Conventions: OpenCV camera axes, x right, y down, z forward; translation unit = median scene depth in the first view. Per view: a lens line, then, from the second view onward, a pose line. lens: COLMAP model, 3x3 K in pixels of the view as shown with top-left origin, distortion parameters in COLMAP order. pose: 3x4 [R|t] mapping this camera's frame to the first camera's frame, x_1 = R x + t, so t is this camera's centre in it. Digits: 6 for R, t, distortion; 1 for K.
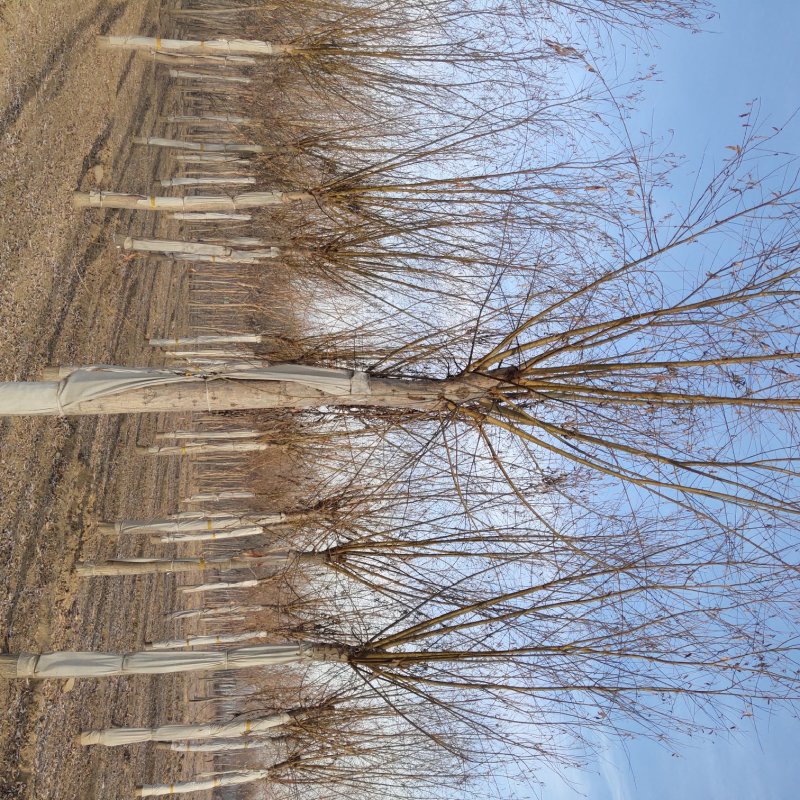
lens RADIAL K [[809.3, 0, 400.0], [0, 809.3, 400.0], [0, 0, 1]] dist [0.018655, 0.015765]
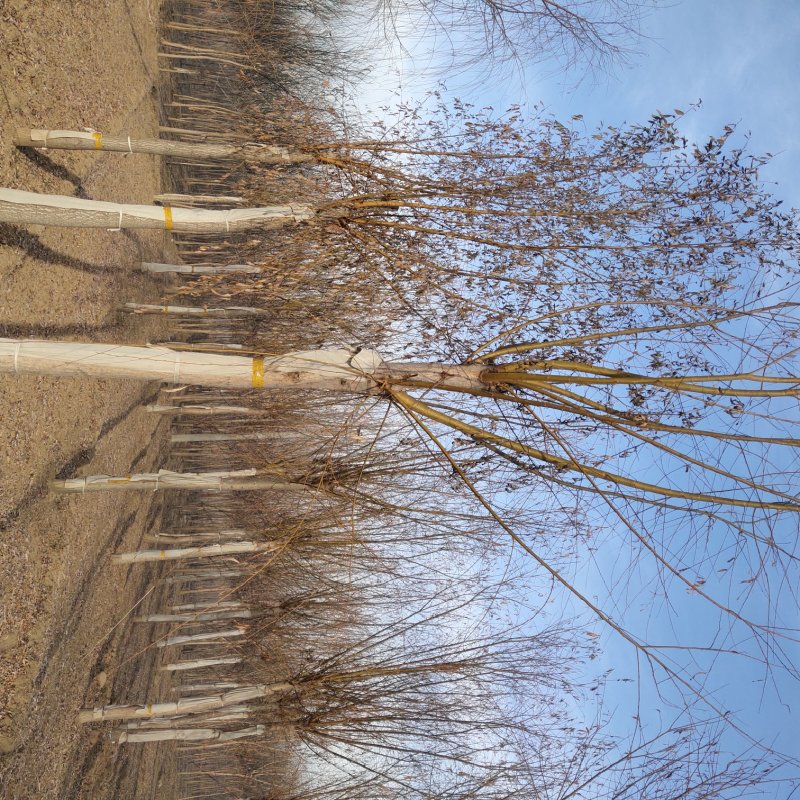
lens RADIAL K [[809.3, 0, 400.0], [0, 809.3, 400.0], [0, 0, 1]] dist [0.018655, 0.015765]
pose [[0.996442, -0.080046, 0.026376, 0.038578], [0.083263, 0.886496, -0.455184, -0.071351], [0.013054, 0.455761, 0.890006, -0.163300]]
